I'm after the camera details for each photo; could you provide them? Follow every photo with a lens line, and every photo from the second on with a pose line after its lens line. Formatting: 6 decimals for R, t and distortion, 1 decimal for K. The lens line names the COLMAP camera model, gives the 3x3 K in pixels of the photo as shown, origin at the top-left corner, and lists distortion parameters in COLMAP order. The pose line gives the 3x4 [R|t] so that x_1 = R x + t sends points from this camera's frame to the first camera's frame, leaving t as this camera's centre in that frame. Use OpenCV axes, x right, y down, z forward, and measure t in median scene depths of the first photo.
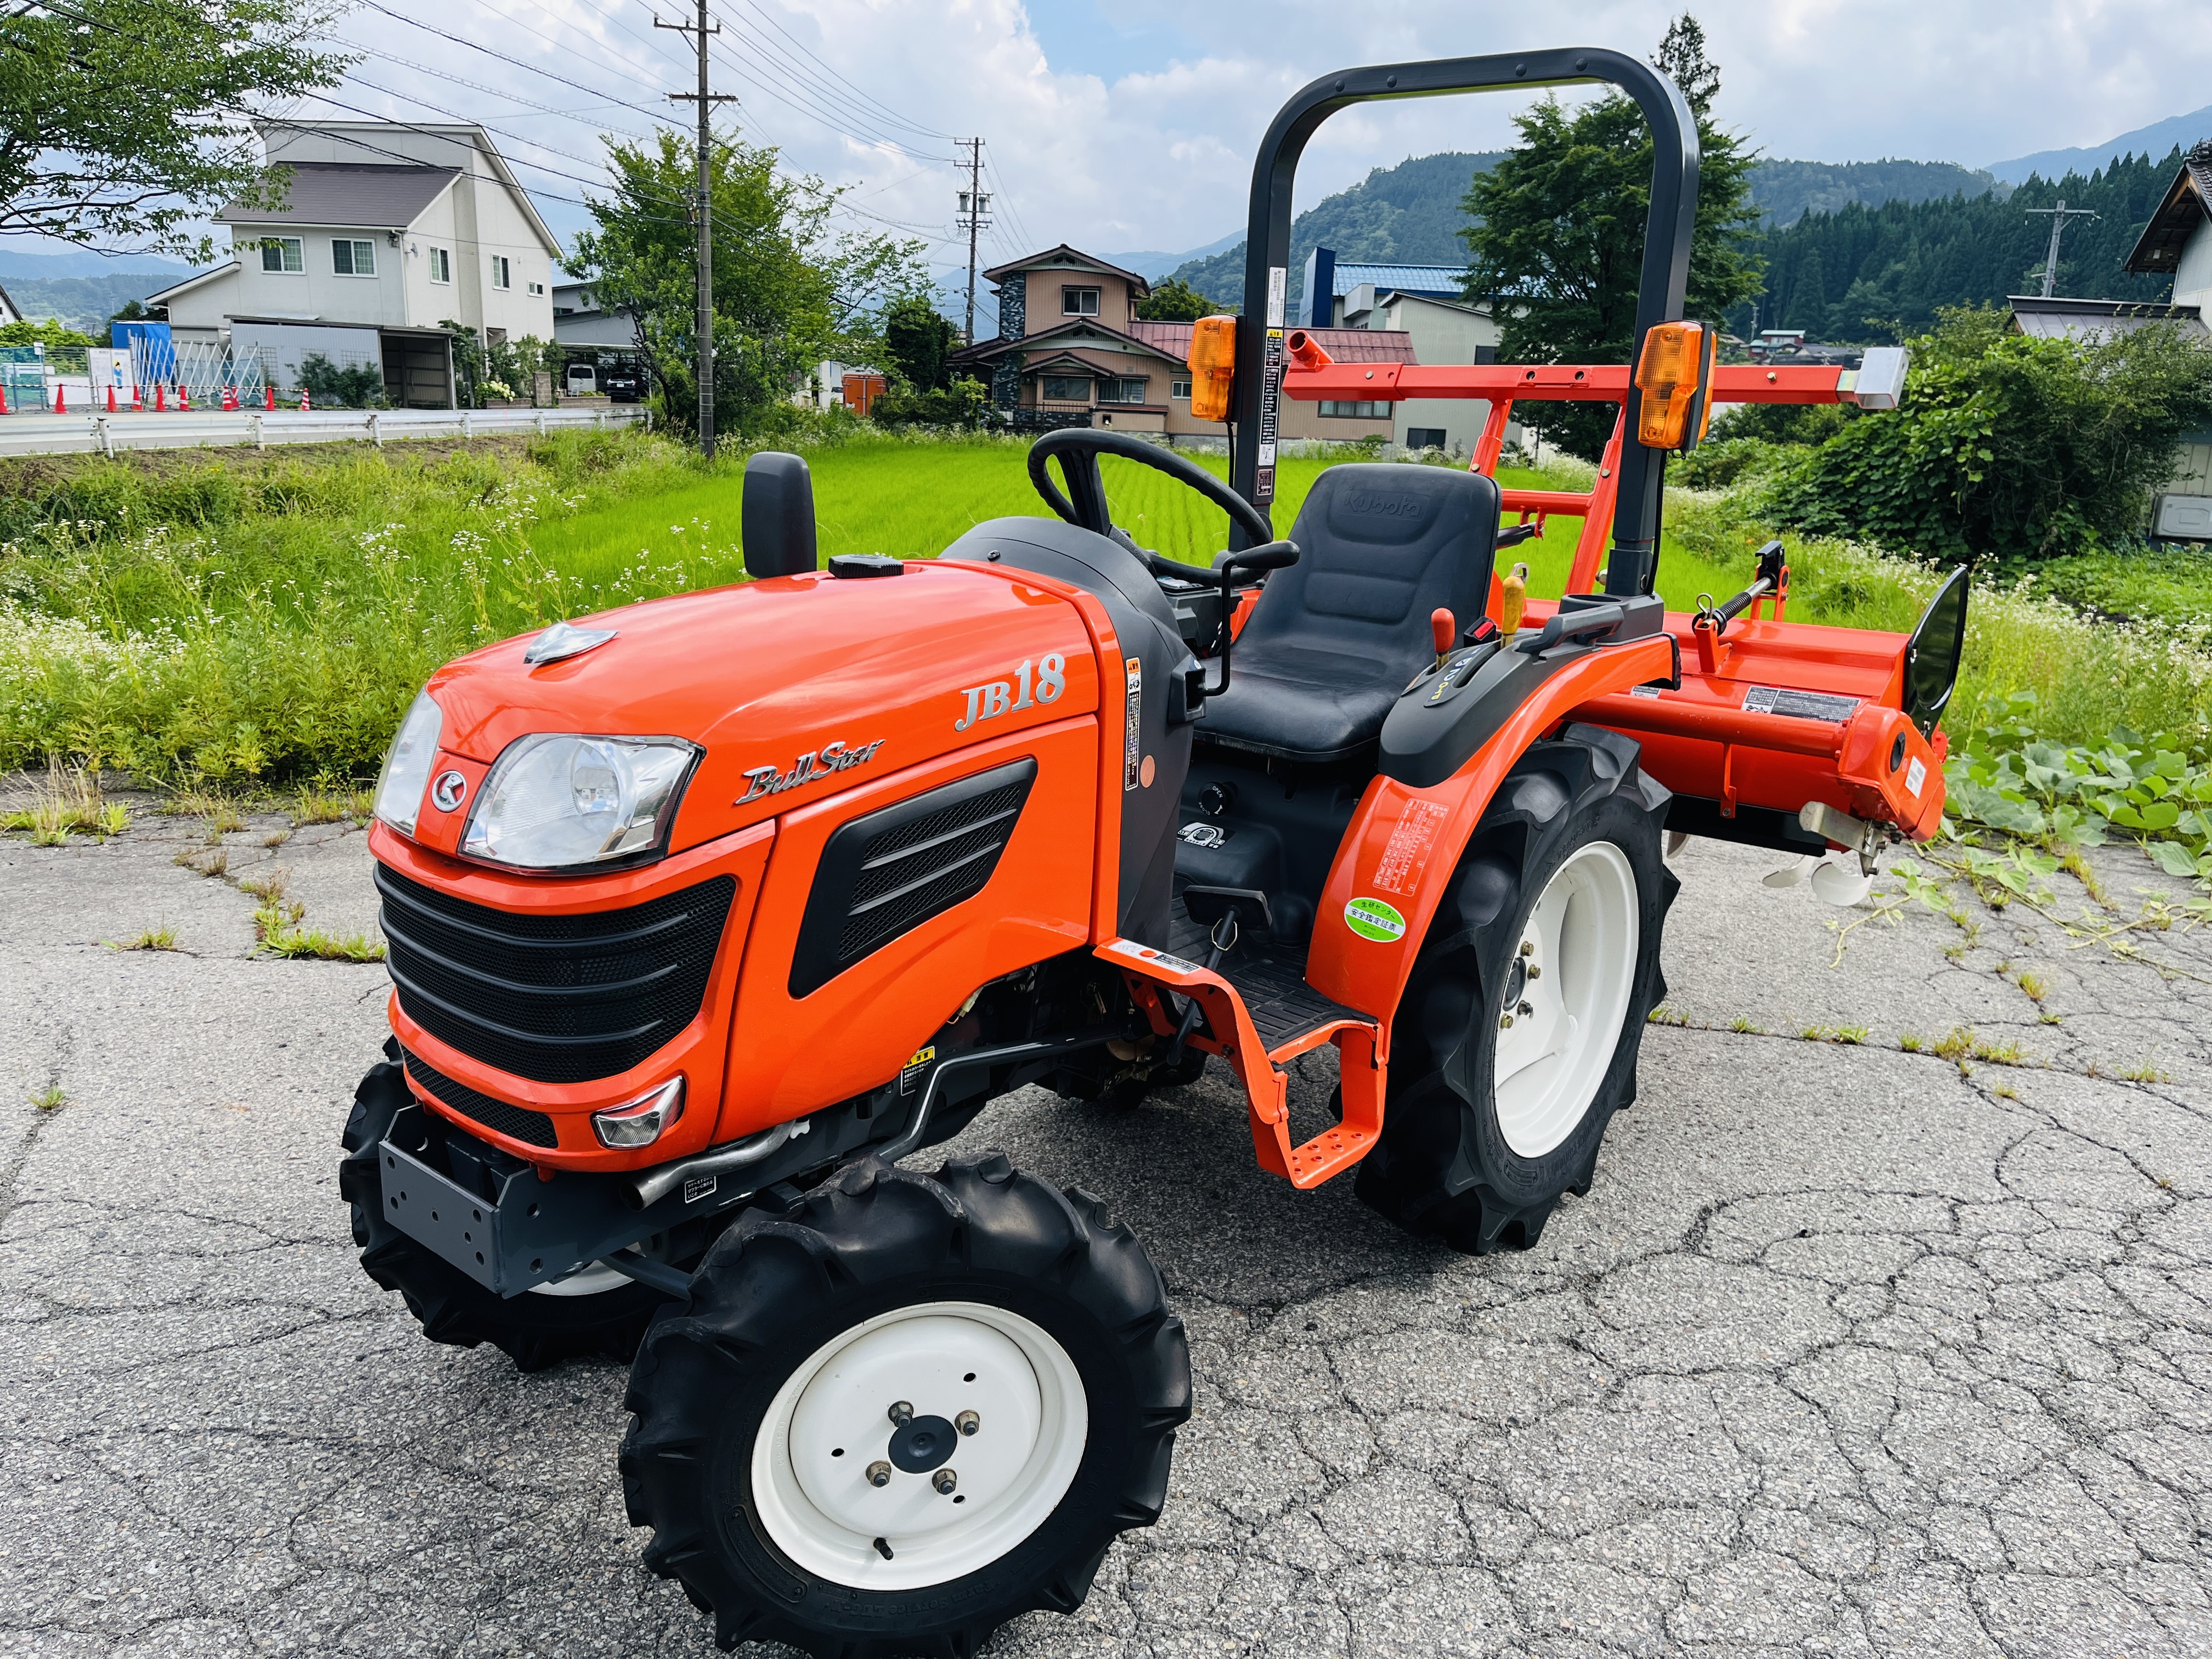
lens RADIAL K [[1671.9, 0, 1122.1], [0, 1671.9, 833.9], [0, 0, 1]] dist [0.065486, -0.108039]
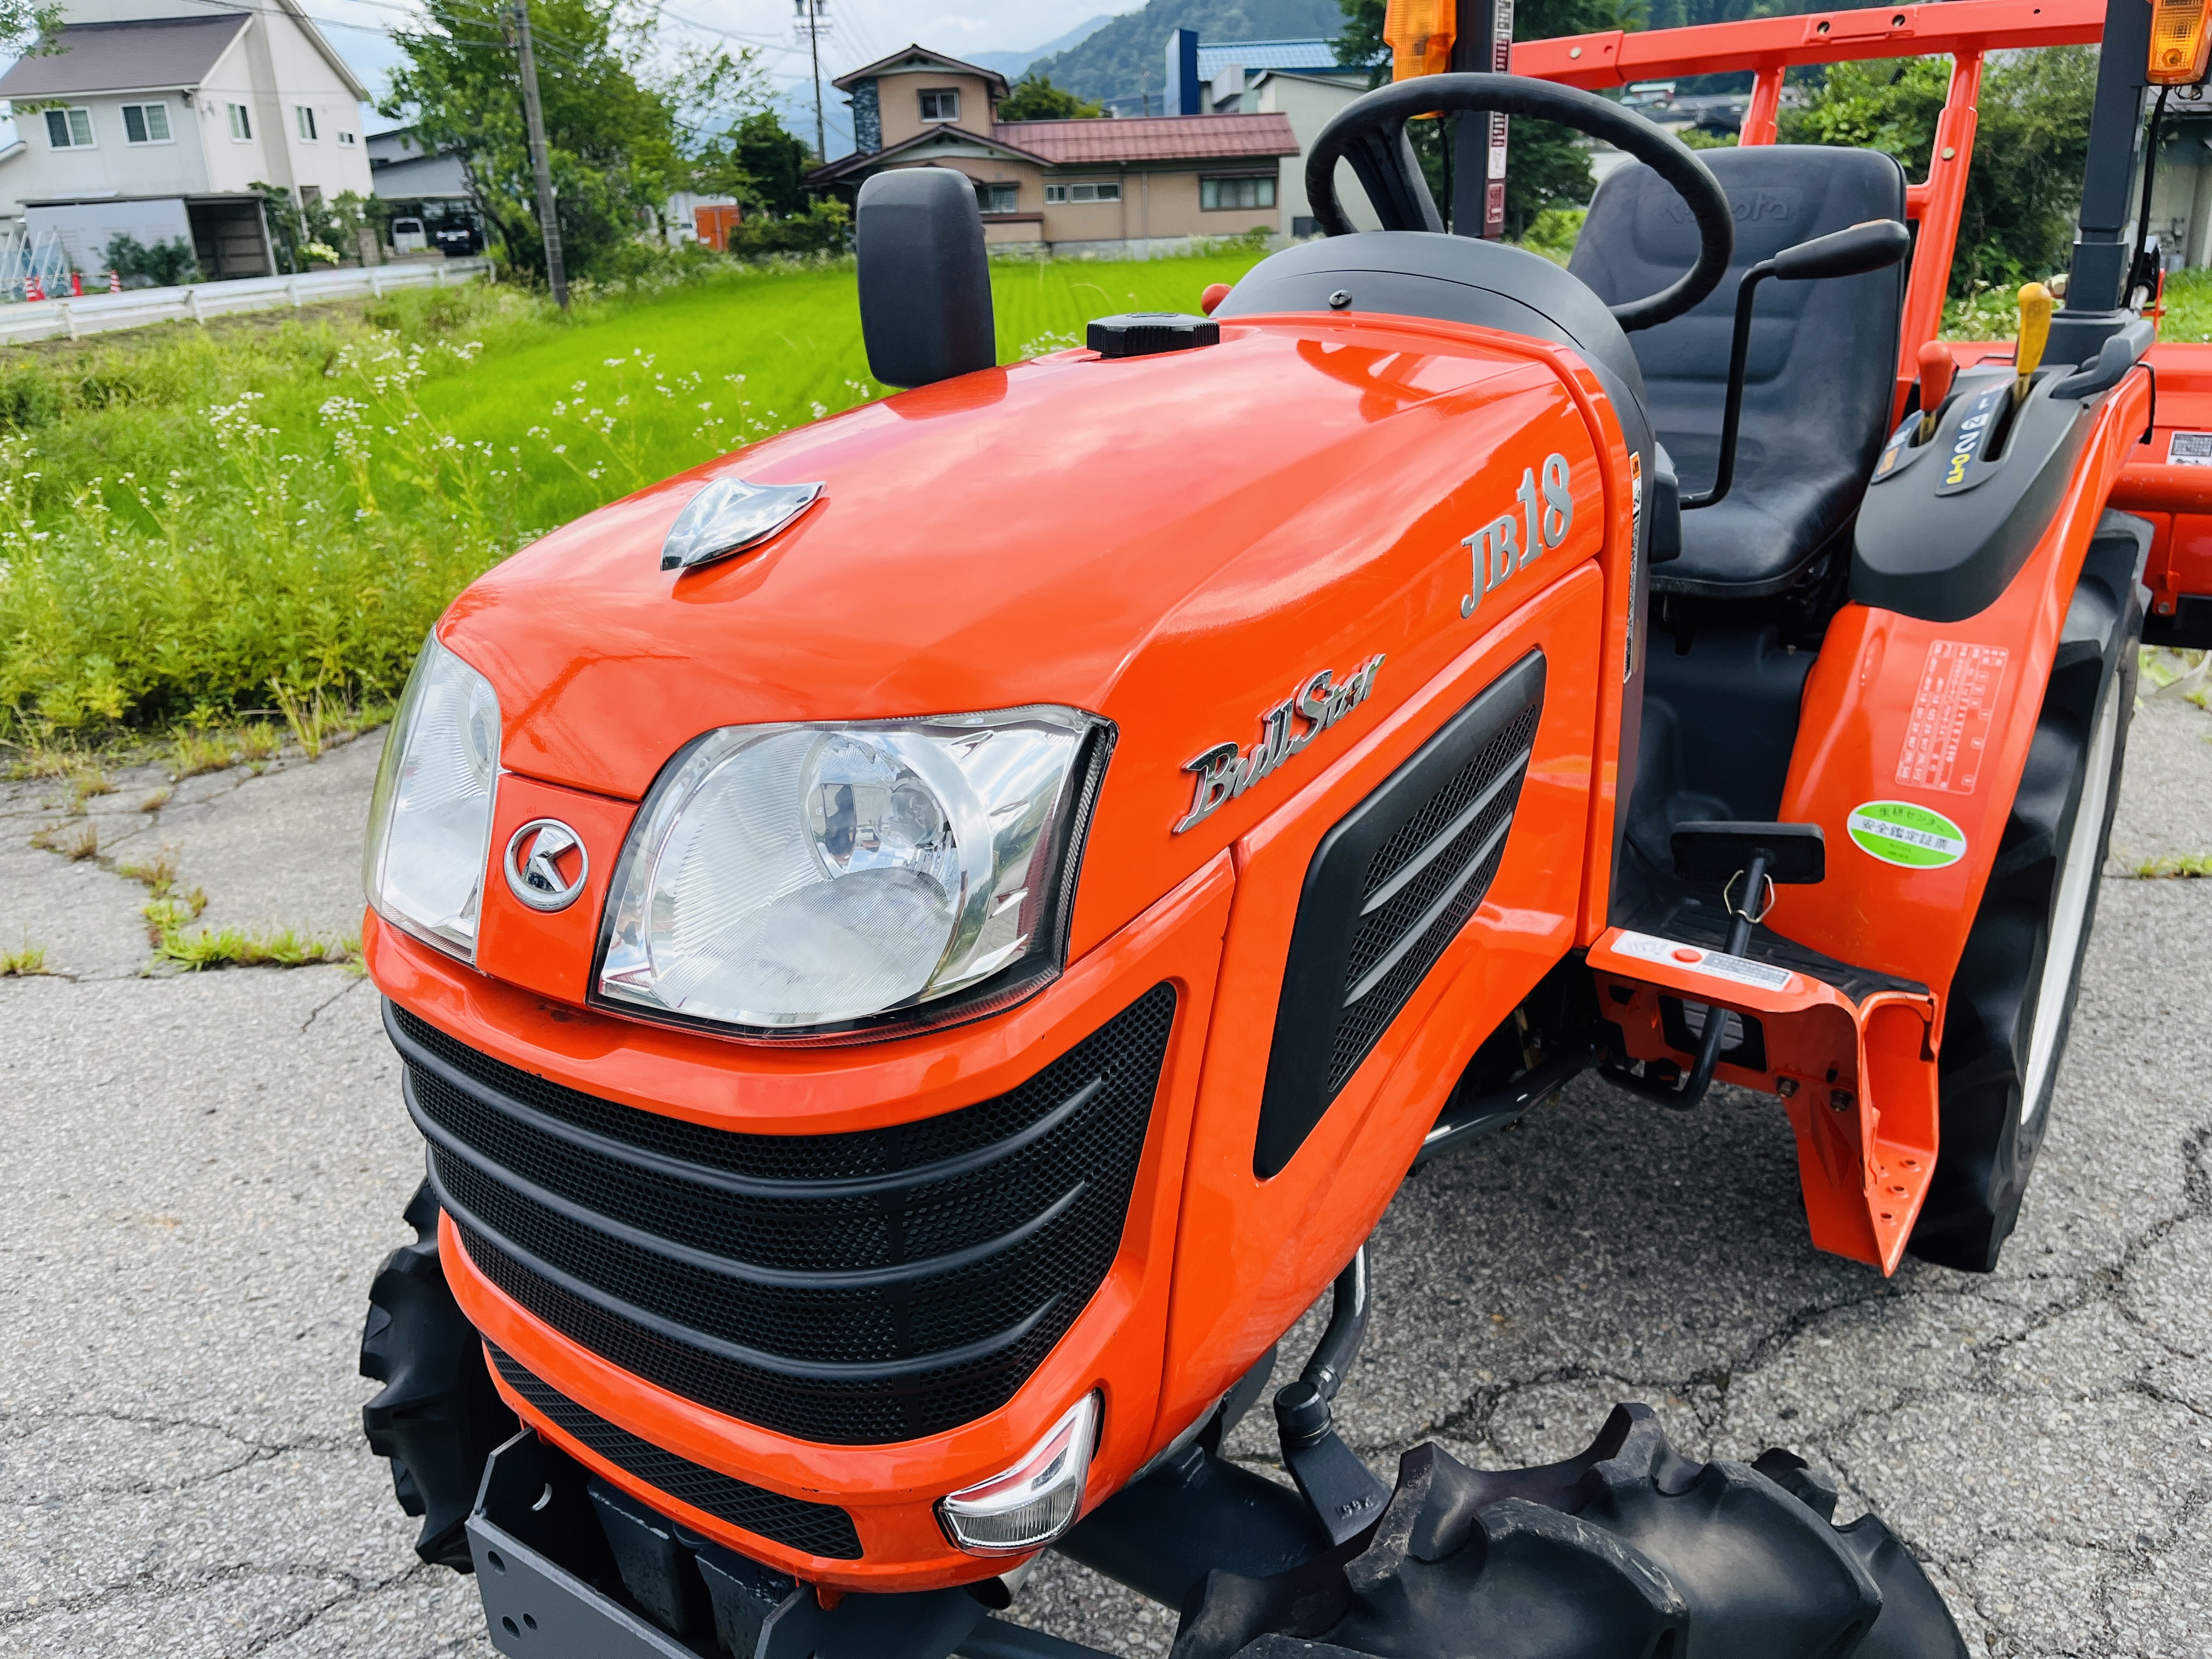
lens RADIAL K [[1671.9, 0, 1122.7], [0, 1671.9, 827.1], [0, 0, 1]] dist [0.065486, -0.108039]
pose [[0.993632, -0.100665, 0.050619, -0.072885], [0.095227, 0.990390, 0.100300, -0.018234], [-0.060229, -0.094841, 0.993669, 0.146889]]
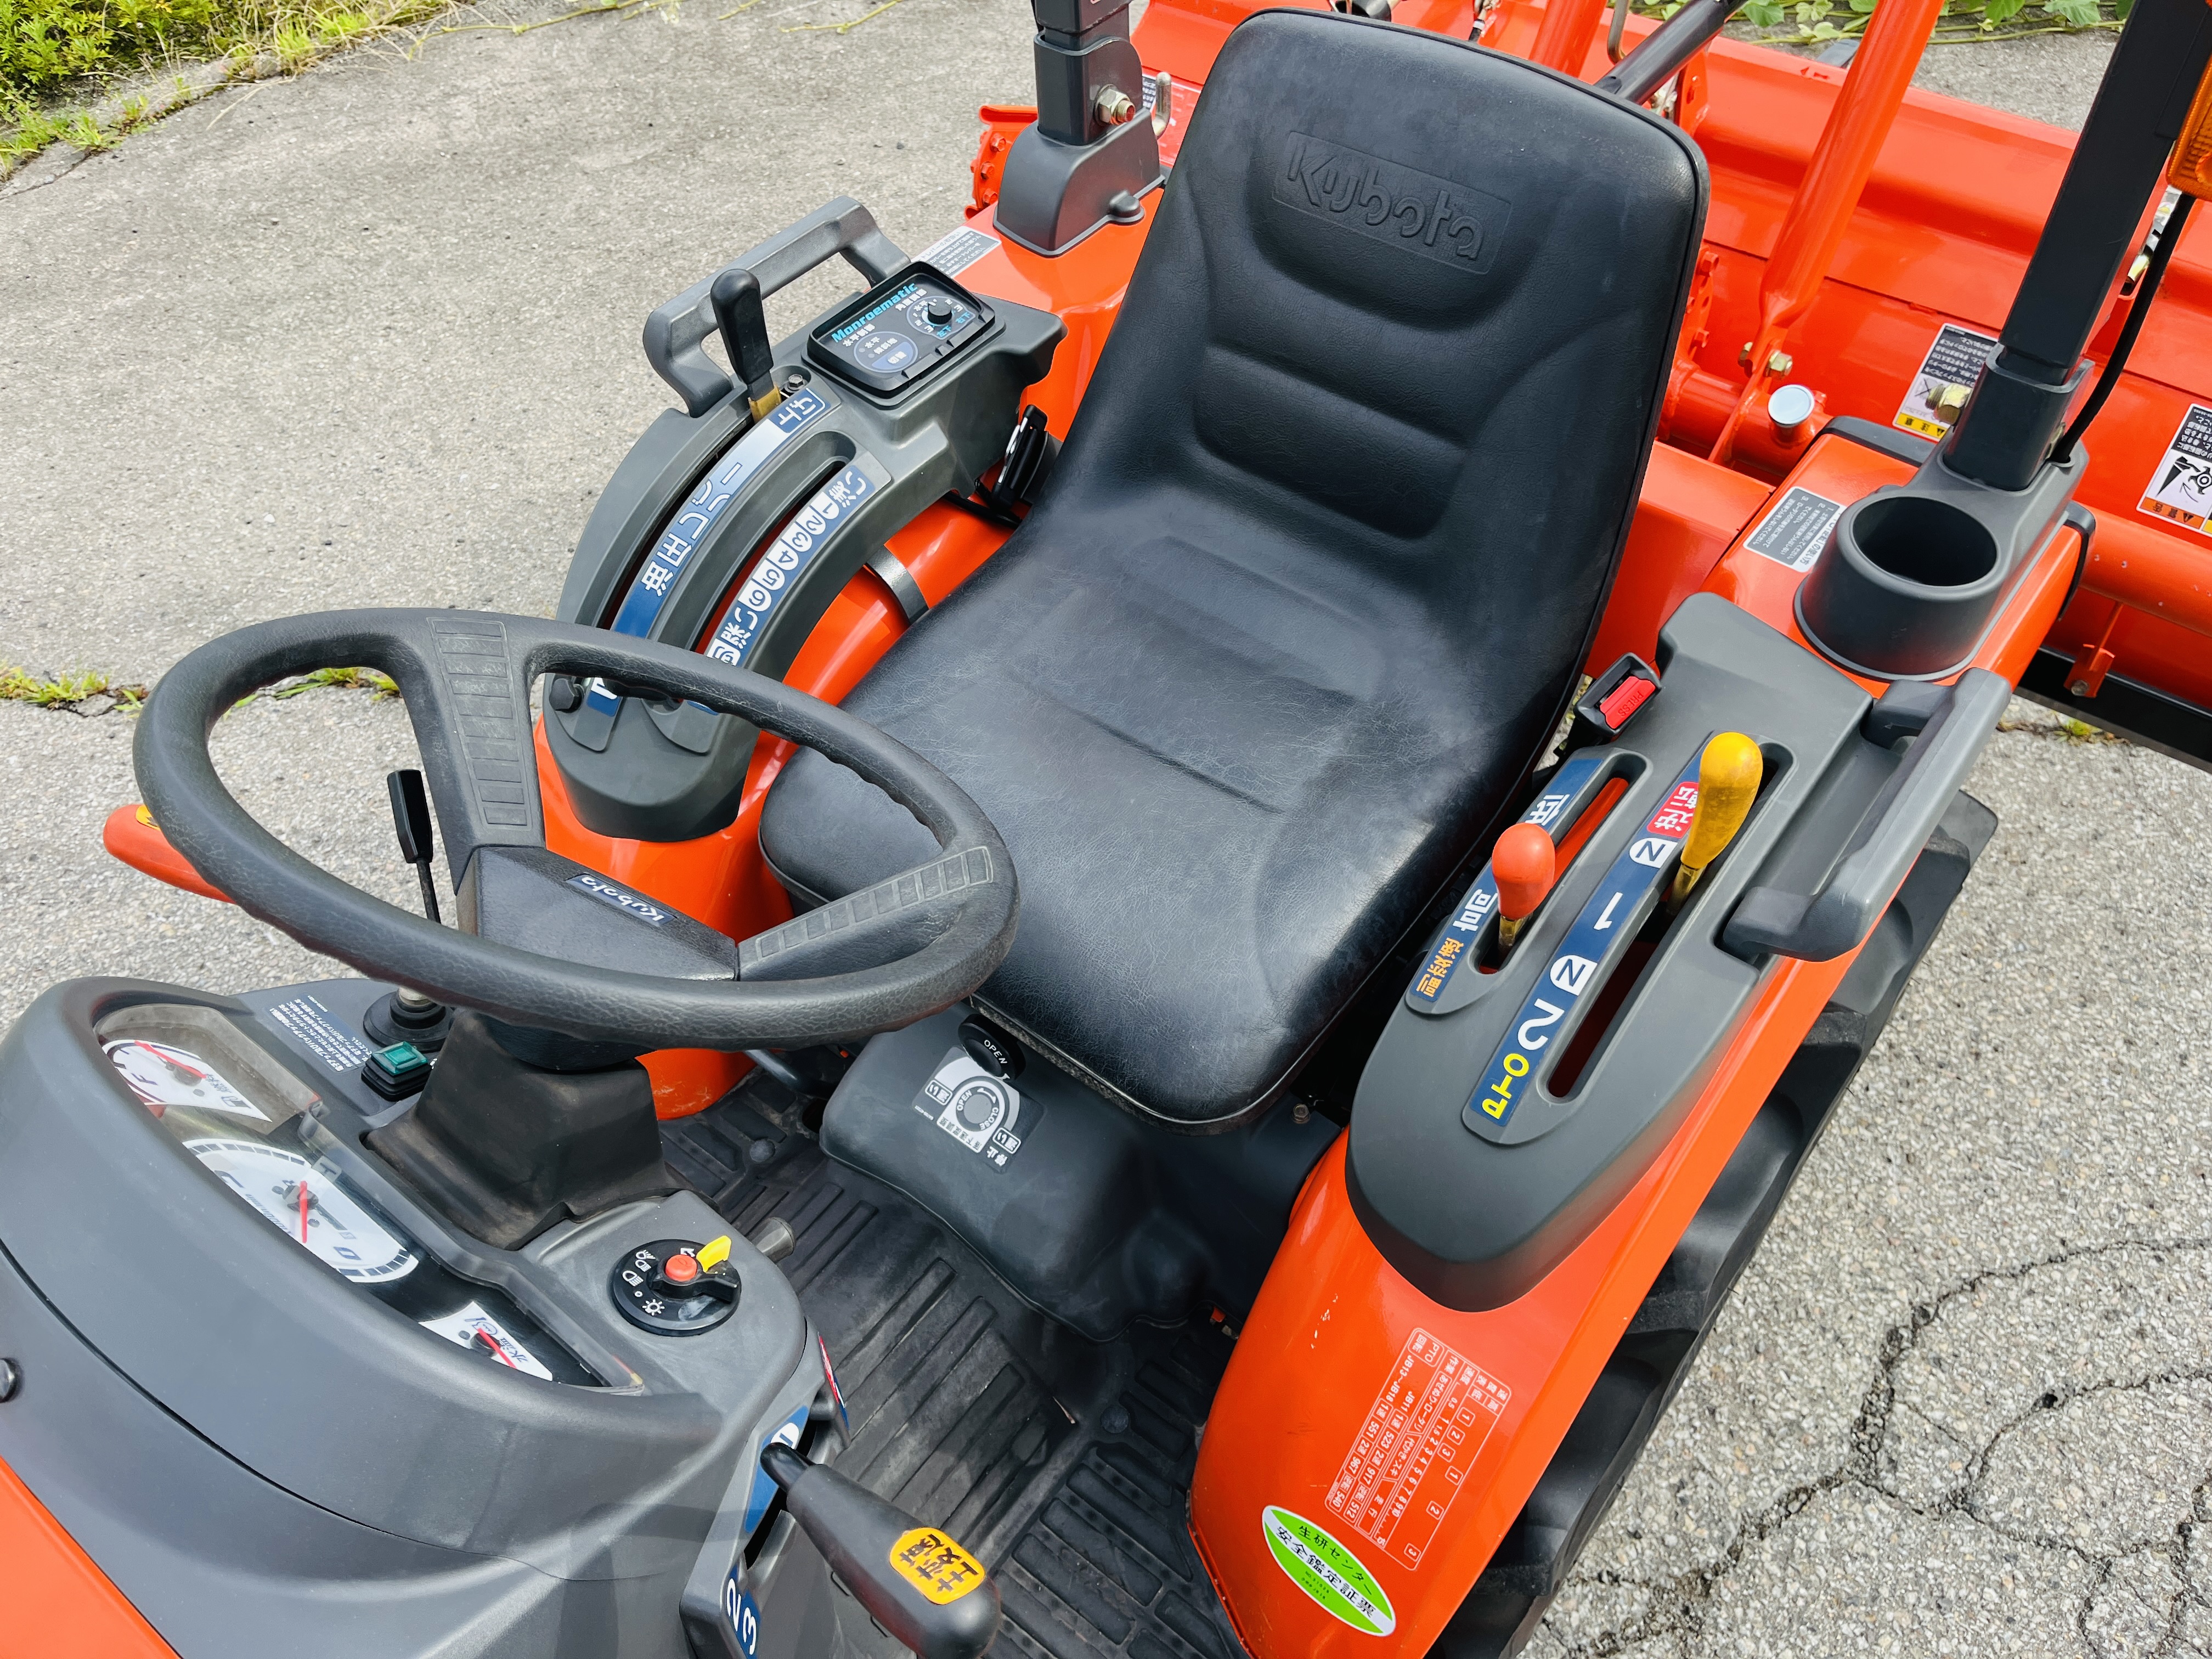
lens RADIAL K [[1671.9, 0, 1104.0], [0, 1671.9, 825.3], [0, 0, 1]] dist [0.065486, -0.108039]
pose [[0.997121, -0.062075, -0.043559, 0.049082], [0.075825, 0.824787, 0.560336, -0.145360], [0.001144, -0.562026, 0.827119, 0.294761]]
